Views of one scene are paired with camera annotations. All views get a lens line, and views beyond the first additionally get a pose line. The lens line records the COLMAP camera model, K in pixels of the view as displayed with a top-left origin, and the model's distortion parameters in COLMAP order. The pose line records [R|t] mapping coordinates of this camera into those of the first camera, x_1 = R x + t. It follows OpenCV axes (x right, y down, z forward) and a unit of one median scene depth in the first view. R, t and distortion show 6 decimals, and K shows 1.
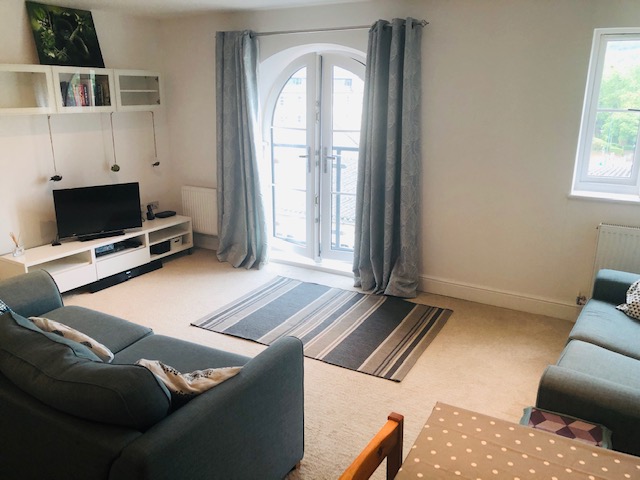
lens RADIAL K [[519.5, 0, 320.1], [0, 519.5, 237.9], [0, 0, 1]] dist [0.041658, -0.013730]
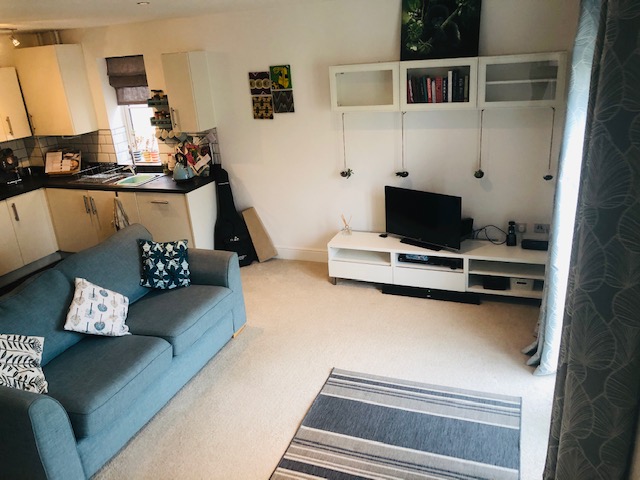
lens RADIAL K [[519.5, 0, 320.8], [0, 519.5, 242.3], [0, 0, 1]] dist [0.041658, -0.013730]
pose [[0.142049, 0.331834, -0.932582, 0.425868], [-0.203388, 0.931817, 0.300582, -0.250611], [0.968739, 0.146979, 0.199855, 0.647728]]
